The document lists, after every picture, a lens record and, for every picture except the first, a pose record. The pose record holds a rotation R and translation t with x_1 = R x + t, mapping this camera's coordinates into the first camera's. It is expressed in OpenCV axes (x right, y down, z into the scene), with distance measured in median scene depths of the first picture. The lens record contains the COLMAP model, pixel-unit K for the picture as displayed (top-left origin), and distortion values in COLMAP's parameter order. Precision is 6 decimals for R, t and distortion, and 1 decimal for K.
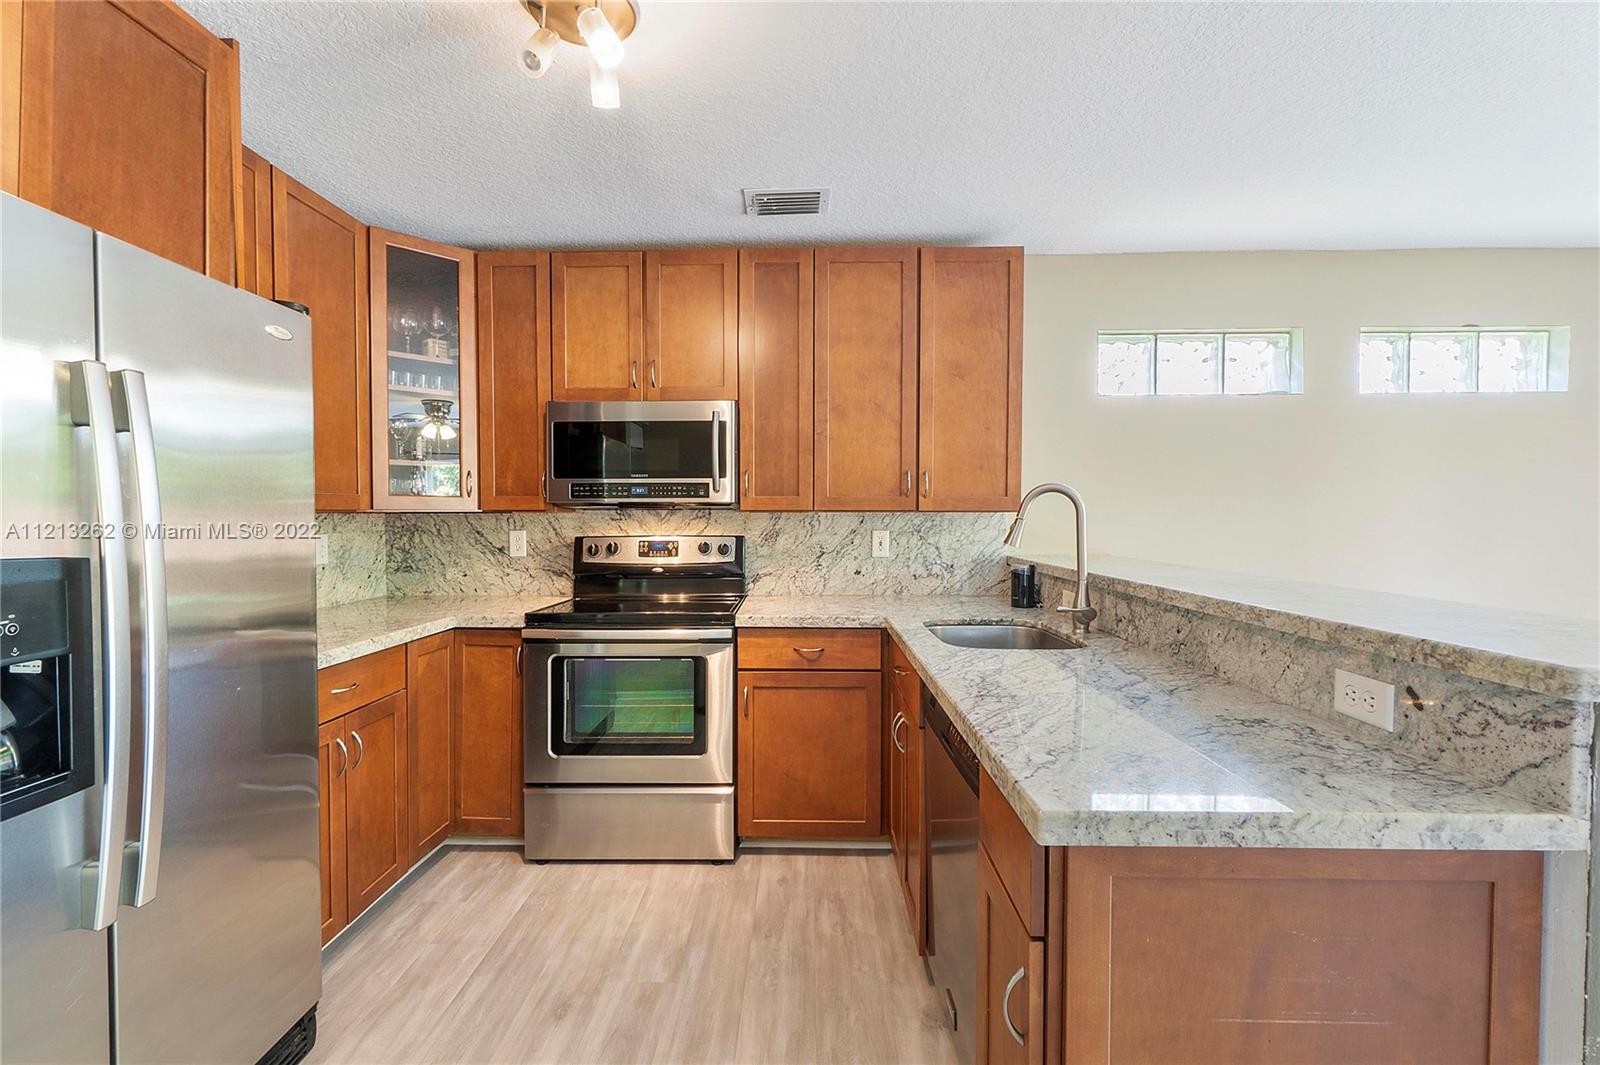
lens RADIAL K [[696.4, 0, 783.4], [0, 696.4, 523.4], [0, 0, 1]] dist [-0.003821, -0.000127]
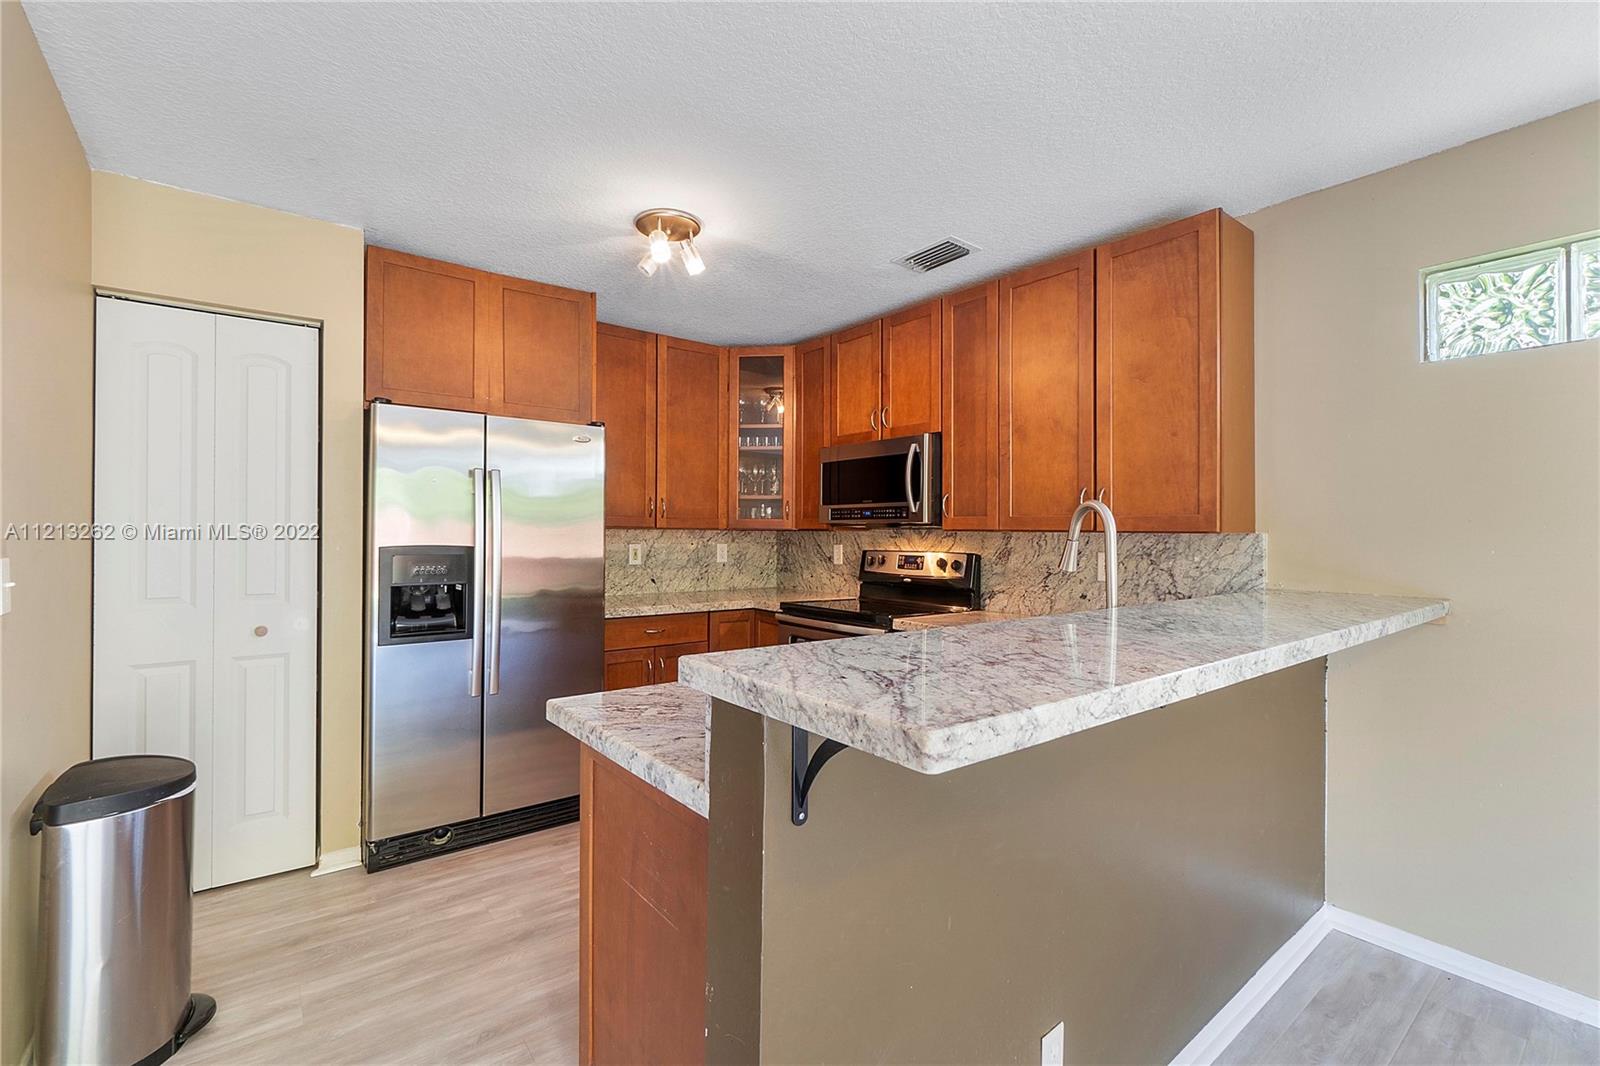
lens RADIAL K [[696.4, 0, 781.7], [0, 696.4, 515.9], [0, 0, 1]] dist [-0.003821, -0.000127]
pose [[0.633349, -0.010793, -0.773791, 0.591071], [-0.019292, 0.999372, -0.029730, -0.002617], [0.773625, 0.033757, 0.632743, 0.091509]]
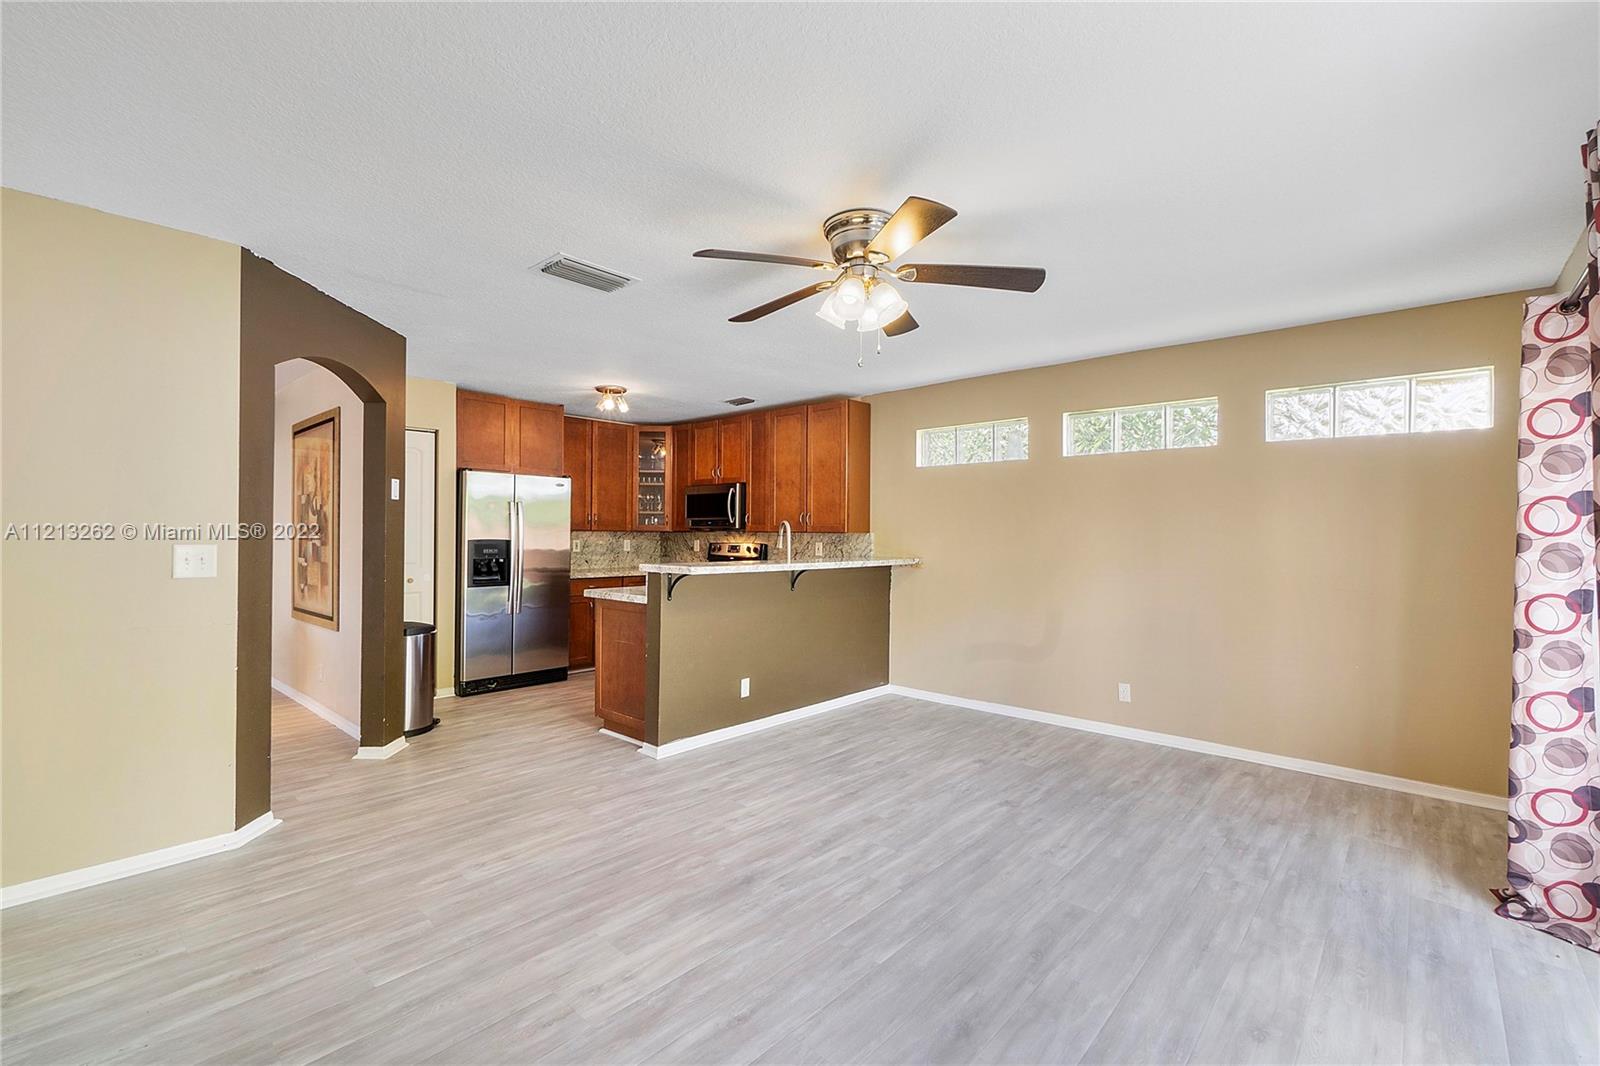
lens RADIAL K [[696.4, 0, 773.0], [0, 696.4, 505.1], [0, 0, 1]] dist [-0.003821, -0.000127]
pose [[0.748432, -0.019382, -0.662928, 1.364569], [-0.017755, 0.998629, -0.049242, 0.004459], [0.662973, 0.048624, 0.747062, -0.554070]]
